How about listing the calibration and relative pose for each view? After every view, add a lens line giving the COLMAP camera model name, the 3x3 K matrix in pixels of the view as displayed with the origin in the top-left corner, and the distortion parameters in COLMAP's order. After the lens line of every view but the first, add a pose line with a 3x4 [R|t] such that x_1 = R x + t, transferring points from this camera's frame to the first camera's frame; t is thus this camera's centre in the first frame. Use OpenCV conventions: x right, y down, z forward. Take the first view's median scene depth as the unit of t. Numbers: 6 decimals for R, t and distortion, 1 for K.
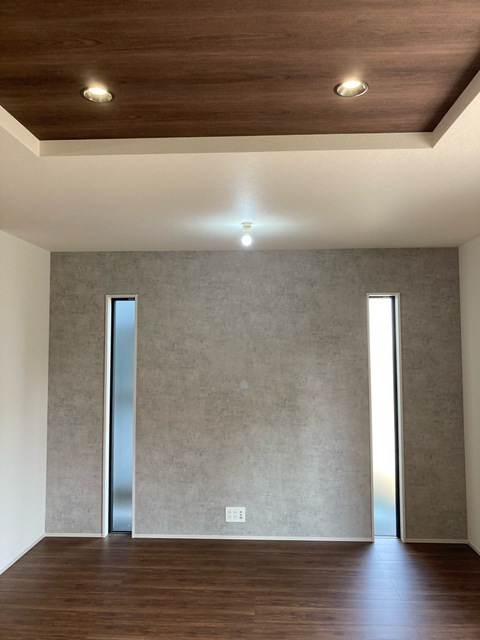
lens RADIAL K [[522.3, 0, 236.3], [0, 522.3, 313.0], [0, 0, 1]] dist [0.038351, -0.062575]
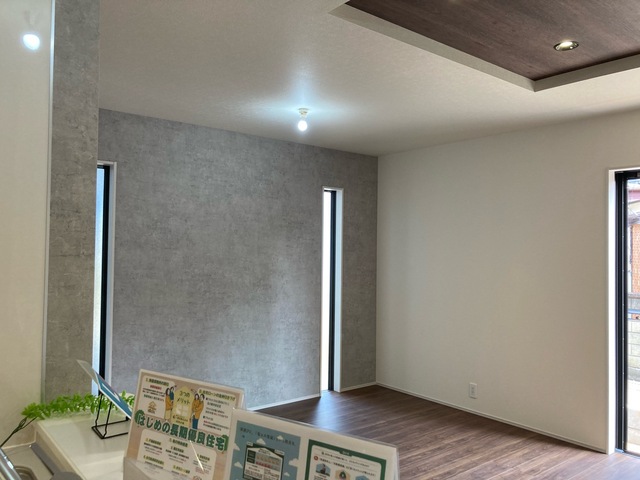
lens RADIAL K [[522.3, 0, 320.7], [0, 522.3, 237.4], [0, 0, 1]] dist [0.038351, -0.062575]
pose [[0.740533, 0.028679, 0.671408, -0.527050], [-0.061888, 0.997754, 0.025641, 0.045883], [-0.669164, -0.060541, 0.740645, 0.138260]]
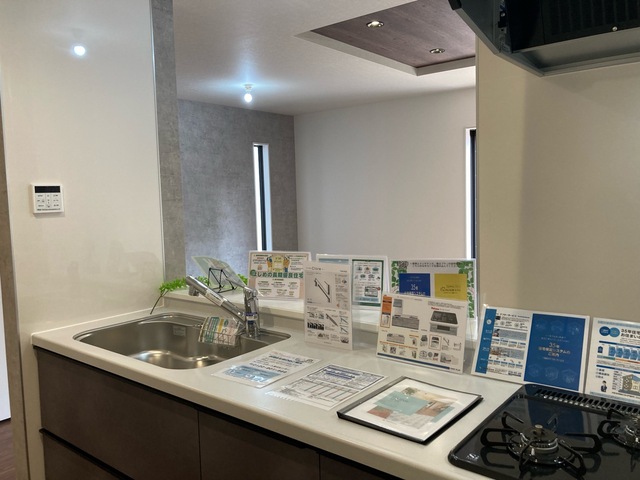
lens RADIAL K [[522.3, 0, 321.7], [0, 522.3, 239.7], [0, 0, 1]] dist [0.038351, -0.062575]
pose [[0.575621, -0.084417, 0.813348, -0.808549], [-0.027805, 0.992061, 0.122643, 0.044112], [-0.817244, -0.093211, 0.568704, 0.023487]]
